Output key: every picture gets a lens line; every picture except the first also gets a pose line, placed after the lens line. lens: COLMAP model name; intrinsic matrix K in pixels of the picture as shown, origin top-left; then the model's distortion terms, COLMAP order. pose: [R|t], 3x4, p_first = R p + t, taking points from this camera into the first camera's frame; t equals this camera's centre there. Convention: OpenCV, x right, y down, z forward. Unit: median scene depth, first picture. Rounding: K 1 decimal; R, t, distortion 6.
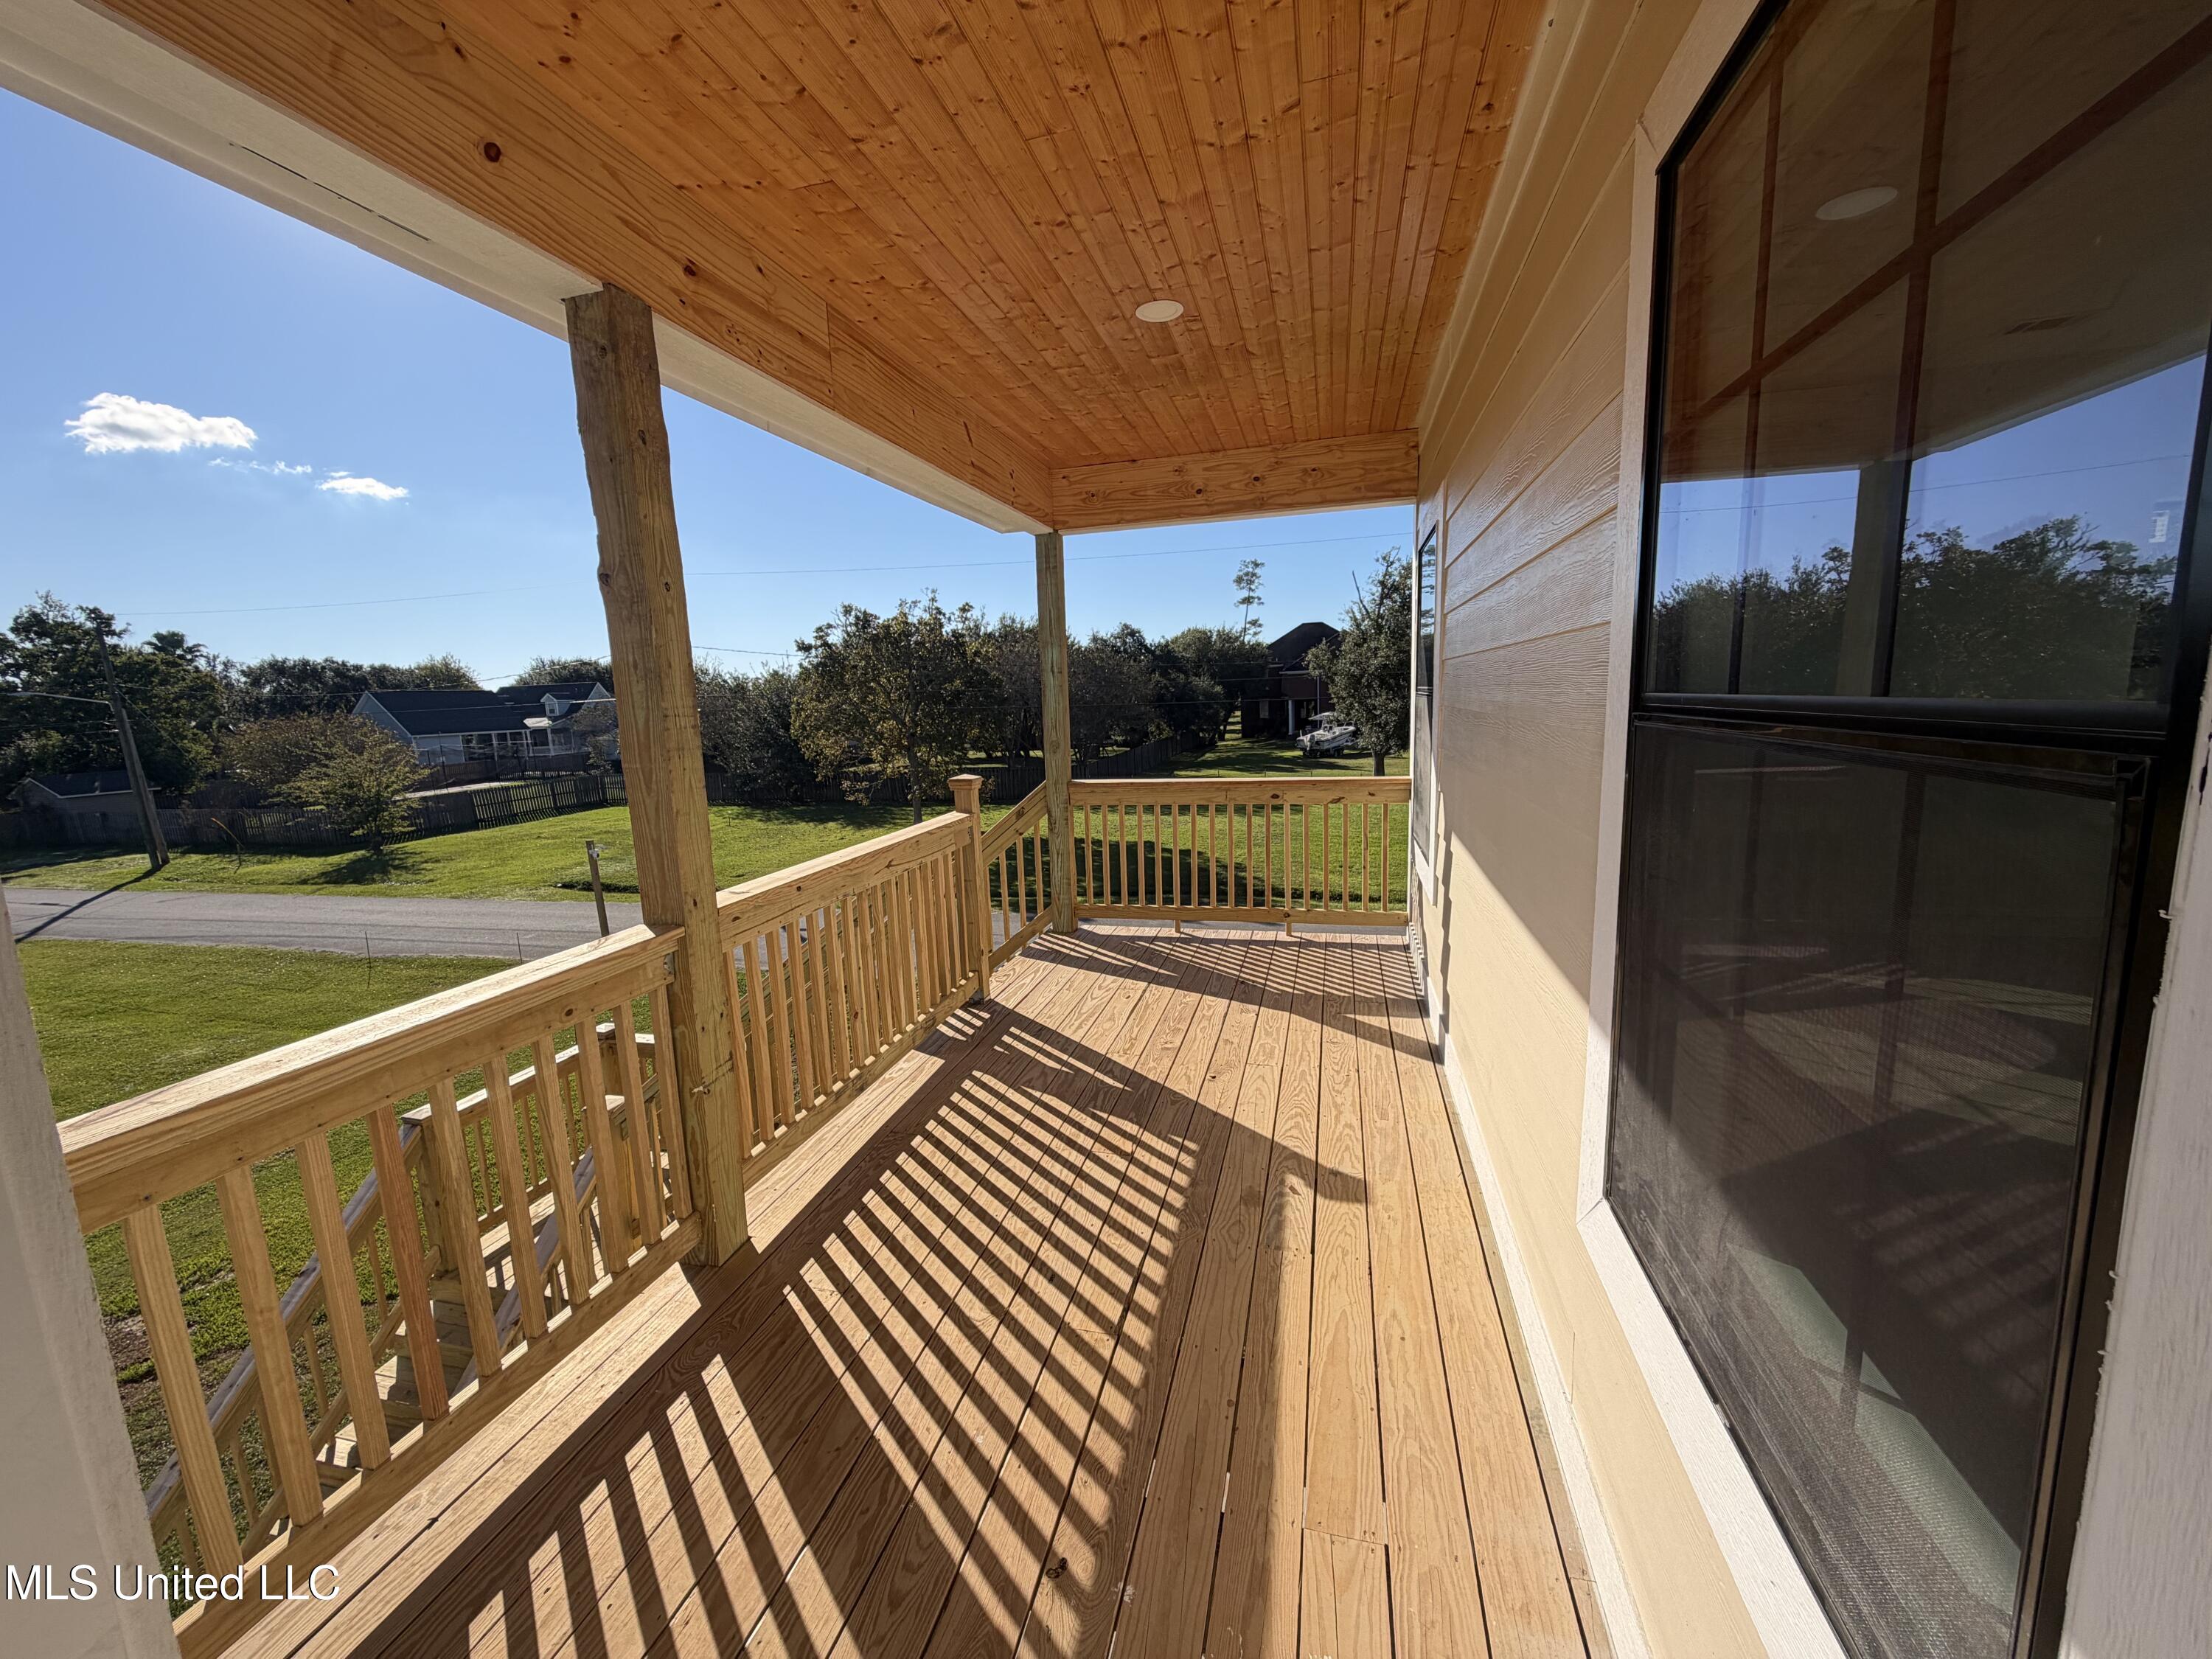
lens RADIAL K [[881.5, 0, 1106.0], [0, 881.5, 829.5], [0, 0, 1]] dist [0.010980, 0.000034]
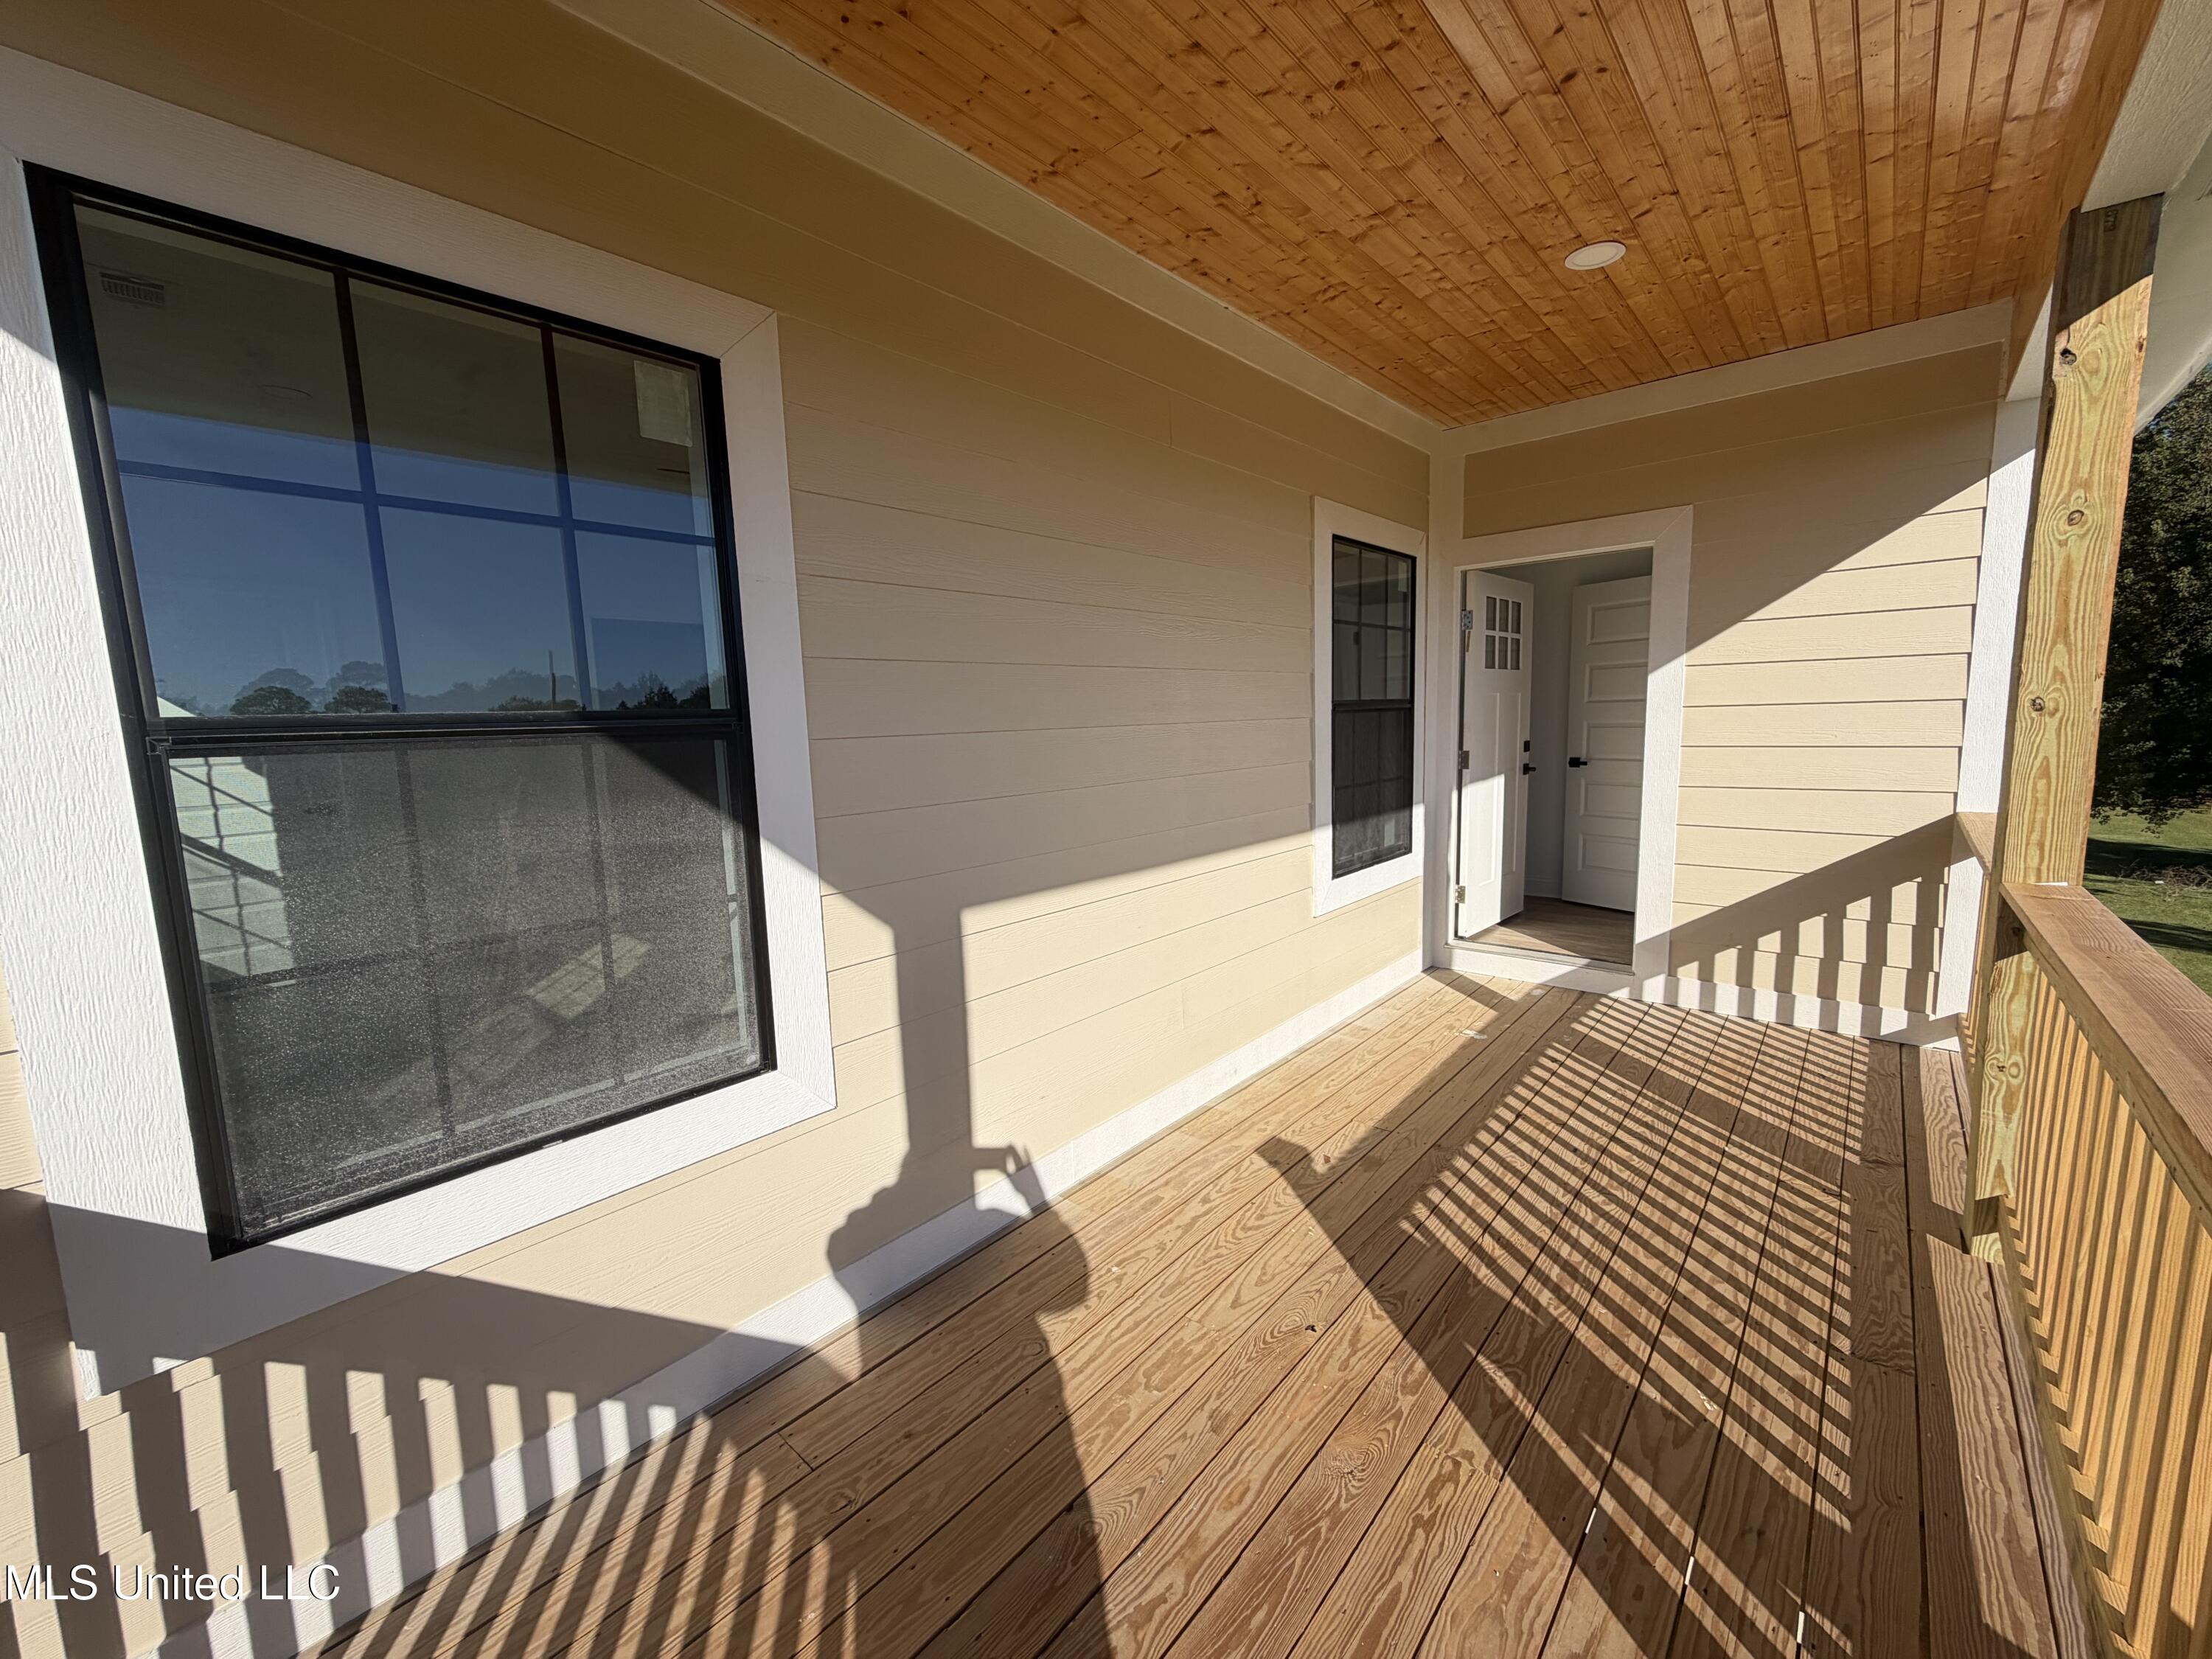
lens RADIAL K [[881.5, 0, 1106.0], [0, 881.5, 829.5], [0, 0, 1]] dist [0.010980, 0.000034]
pose [[-0.889272, 0.003381, 0.457366, -0.036721], [0.127264, 0.962313, 0.240329, -0.253308], [-0.439317, 0.271924, -0.856188, 1.816422]]
